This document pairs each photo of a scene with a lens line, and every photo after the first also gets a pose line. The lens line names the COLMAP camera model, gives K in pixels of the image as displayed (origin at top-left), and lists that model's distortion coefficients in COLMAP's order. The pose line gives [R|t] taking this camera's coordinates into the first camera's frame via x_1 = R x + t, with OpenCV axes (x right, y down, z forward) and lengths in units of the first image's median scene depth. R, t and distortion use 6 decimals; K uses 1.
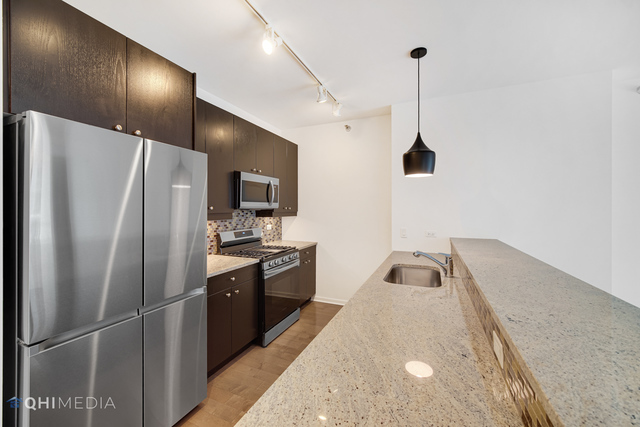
lens RADIAL K [[253.7, 0, 319.0], [0, 253.7, 210.0], [0, 0, 1]] dist [-0.016012, 0.000332]
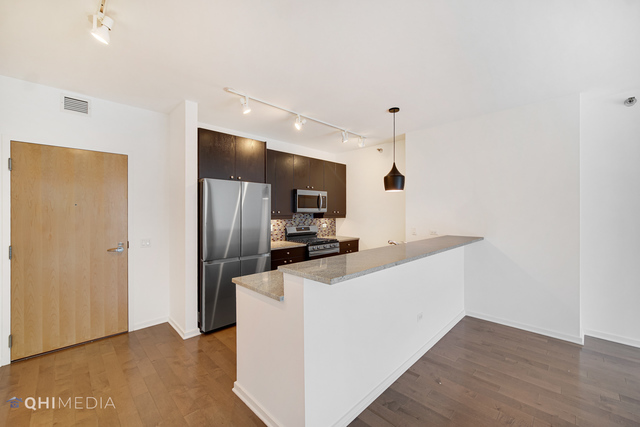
lens RADIAL K [[253.7, 0, 320.6], [0, 253.7, 213.6], [0, 0, 1]] dist [-0.016012, 0.000332]
pose [[0.933137, 0.003245, -0.359506, 0.348184], [-0.002302, 0.999993, 0.003049, -0.002872], [0.359513, -0.002018, 0.933138, -0.380537]]
